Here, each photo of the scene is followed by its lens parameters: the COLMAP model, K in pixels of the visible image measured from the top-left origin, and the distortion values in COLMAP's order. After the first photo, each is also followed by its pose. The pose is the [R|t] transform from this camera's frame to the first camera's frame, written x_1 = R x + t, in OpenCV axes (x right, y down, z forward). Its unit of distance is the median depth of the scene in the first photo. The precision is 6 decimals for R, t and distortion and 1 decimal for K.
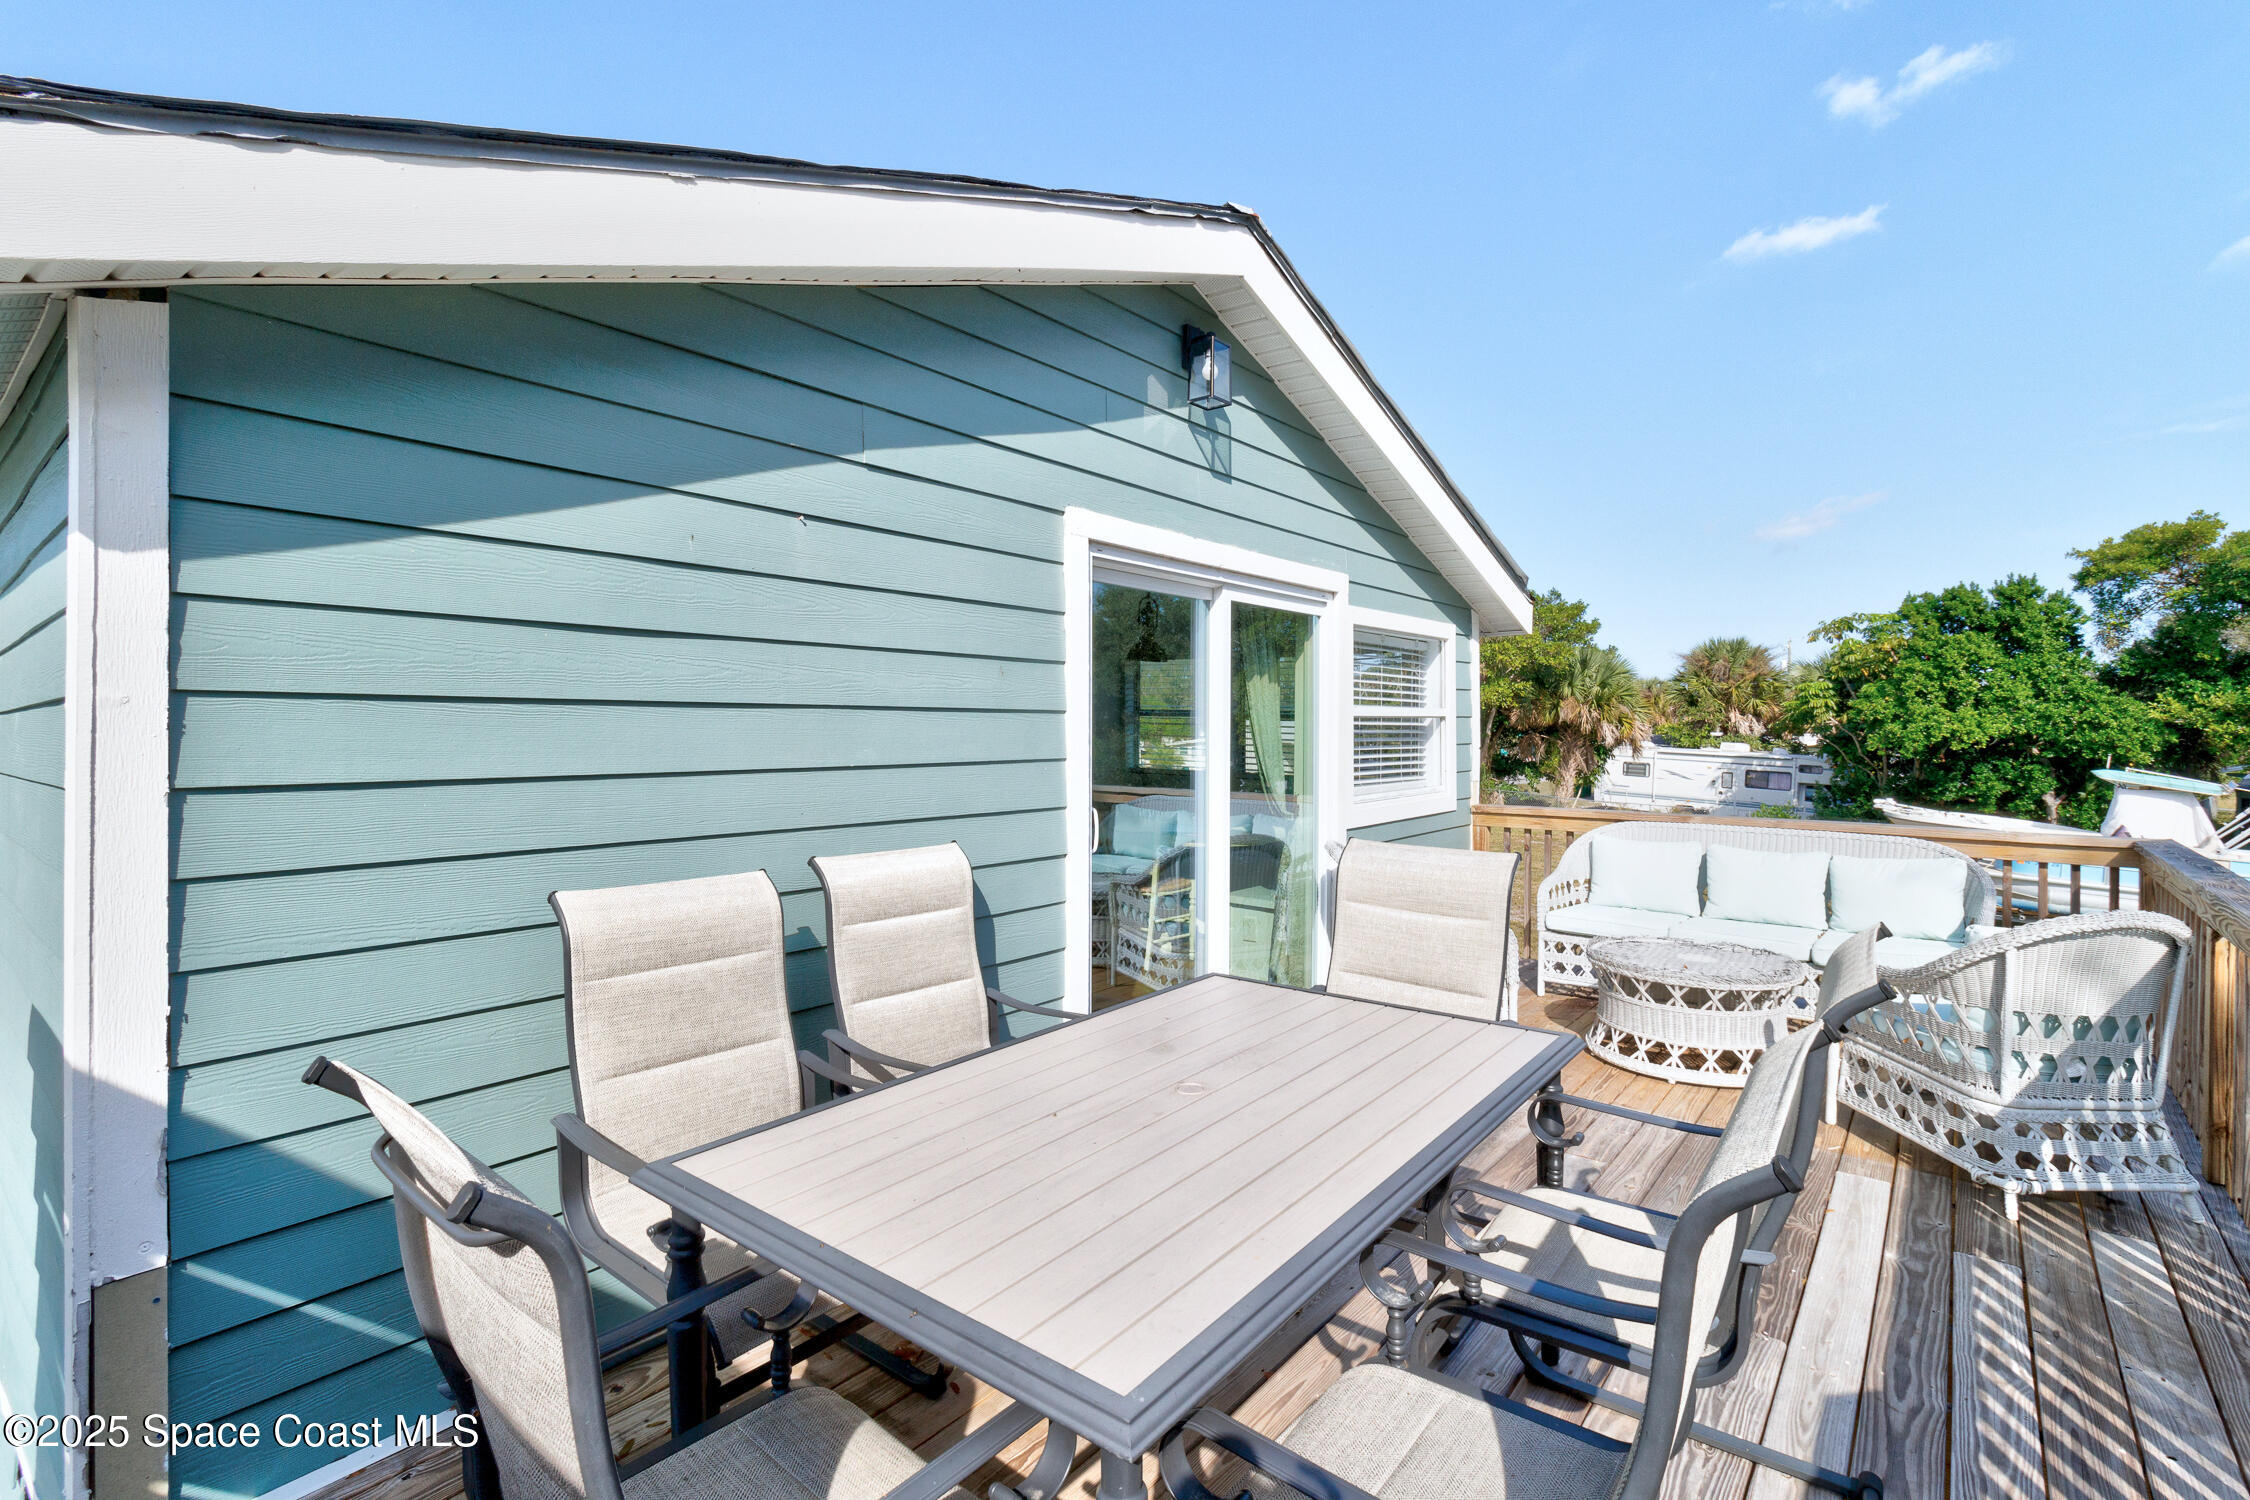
lens RADIAL K [[1039.6, 0, 1125.0], [0, 1039.6, 750.0], [0, 0, 1]] dist [0.010075, 0.000731]
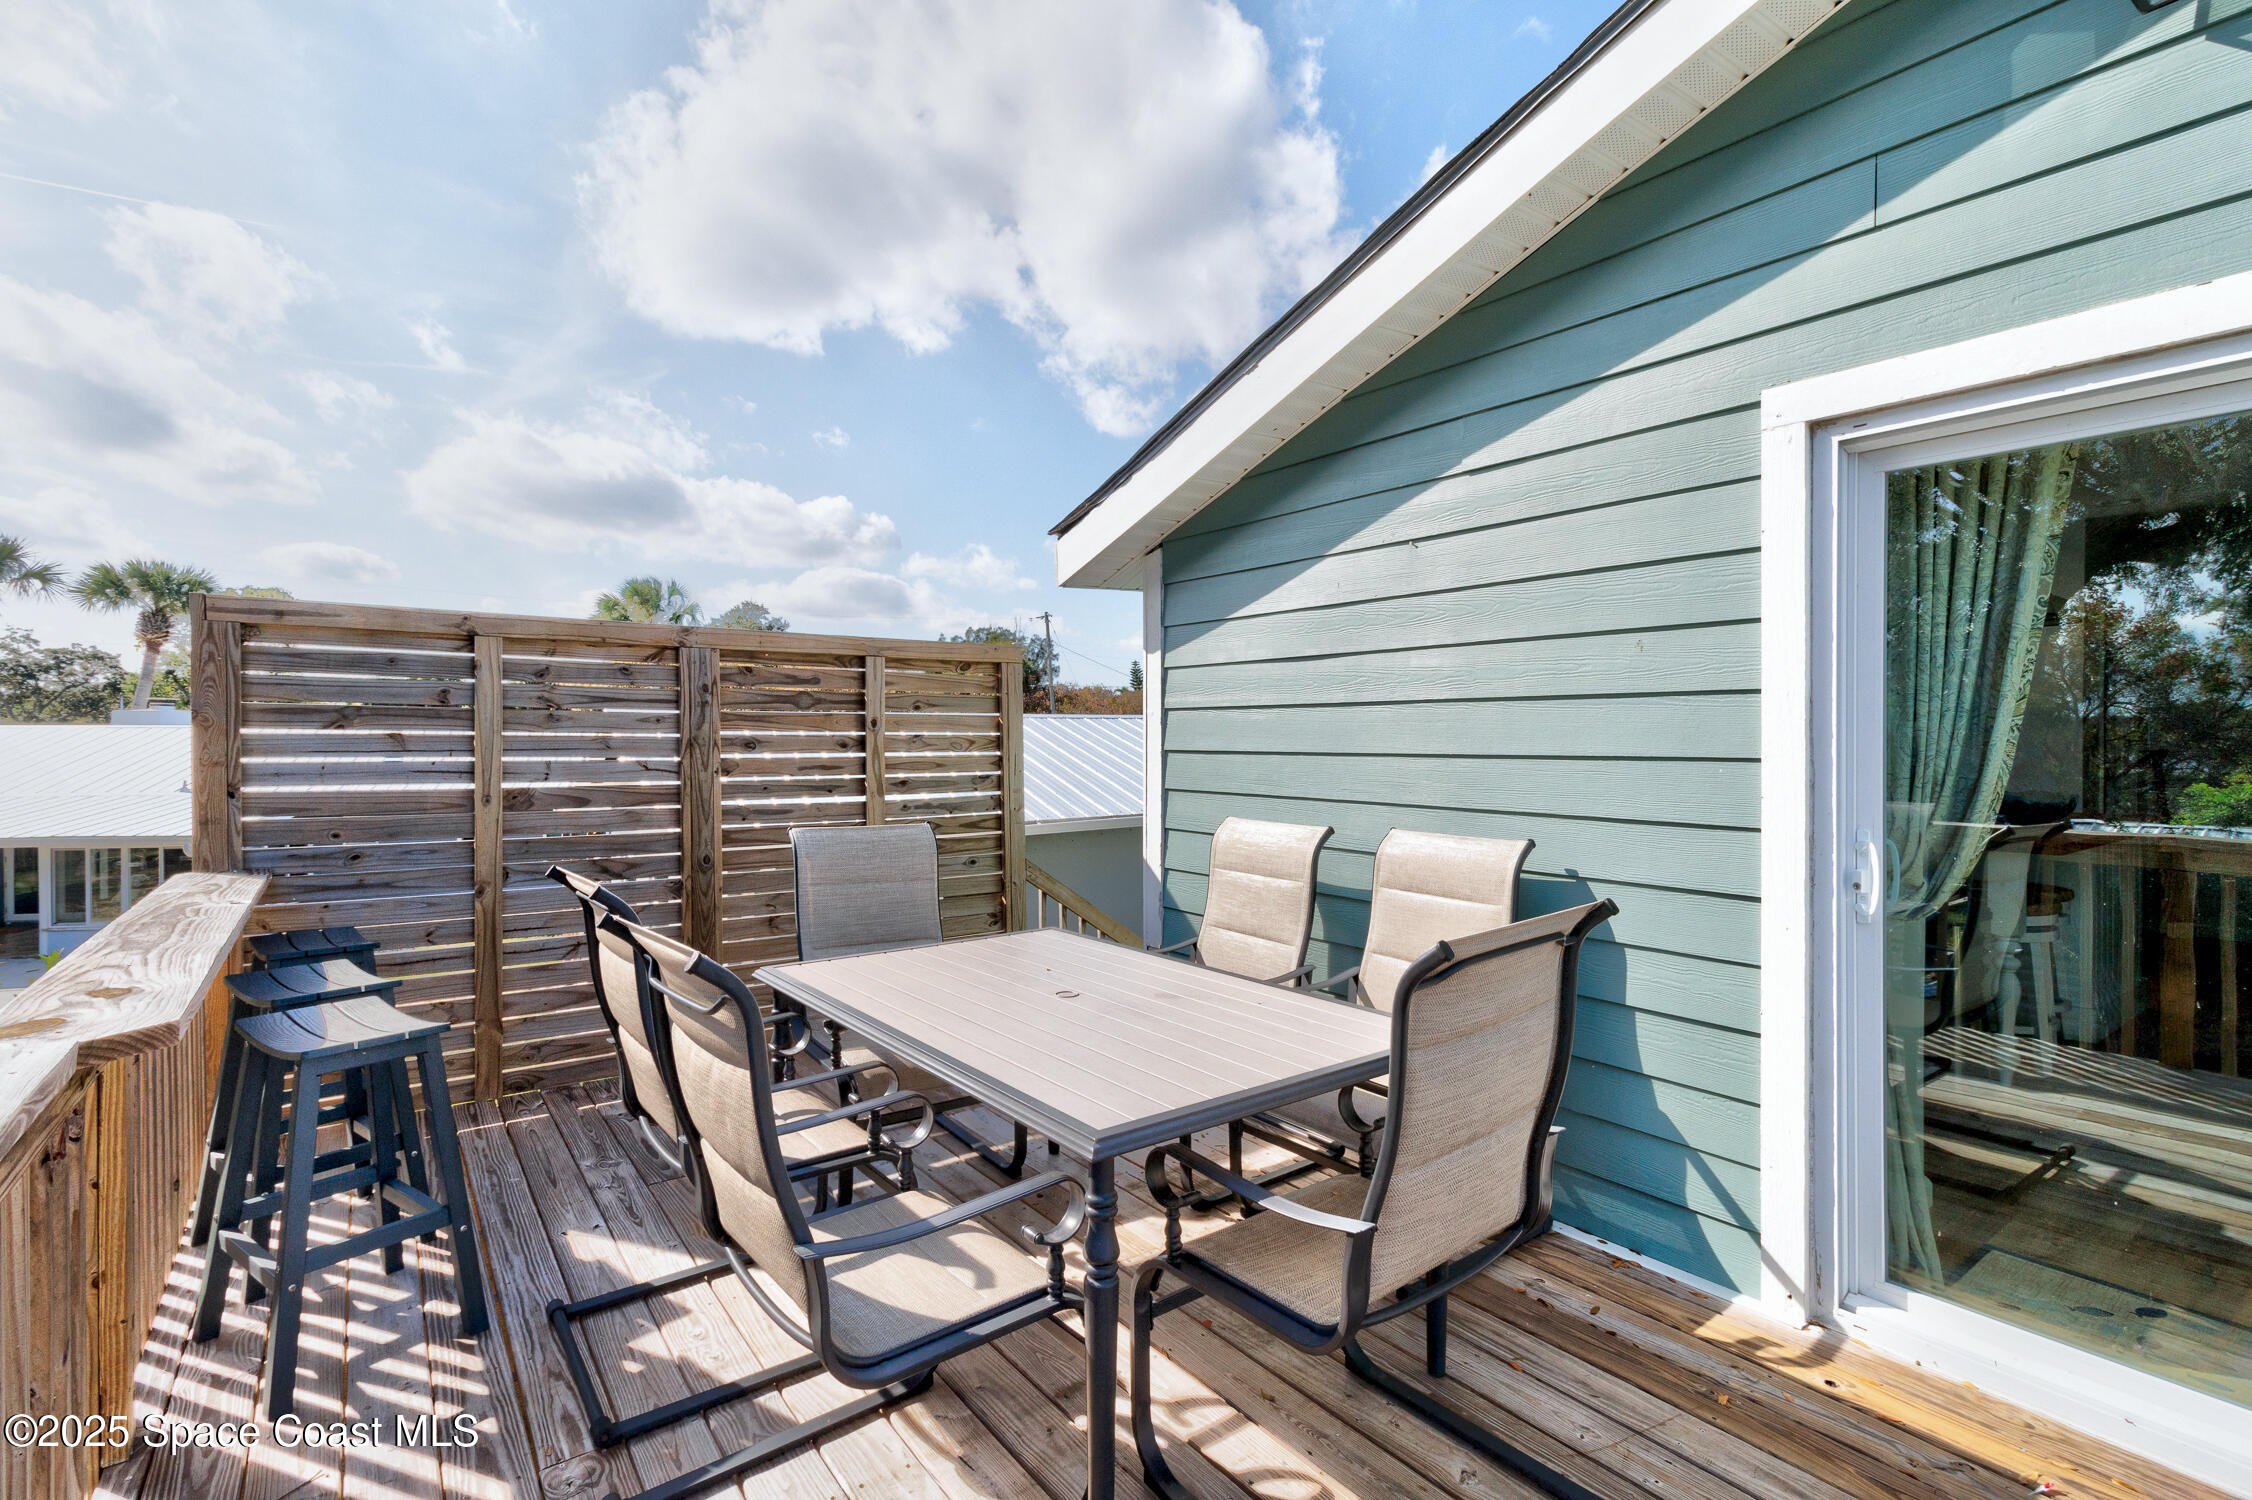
lens RADIAL K [[1040.5, 0, 1126.0], [0, 1040.5, 750.0], [0, 0, 1]] dist [0.010075, 0.000731]
pose [[-0.242009, 0.009435, -0.970228, 1.063825], [-0.020977, 0.999668, 0.014954, 0.002343], [0.970047, 0.023972, -0.241730, 1.126562]]
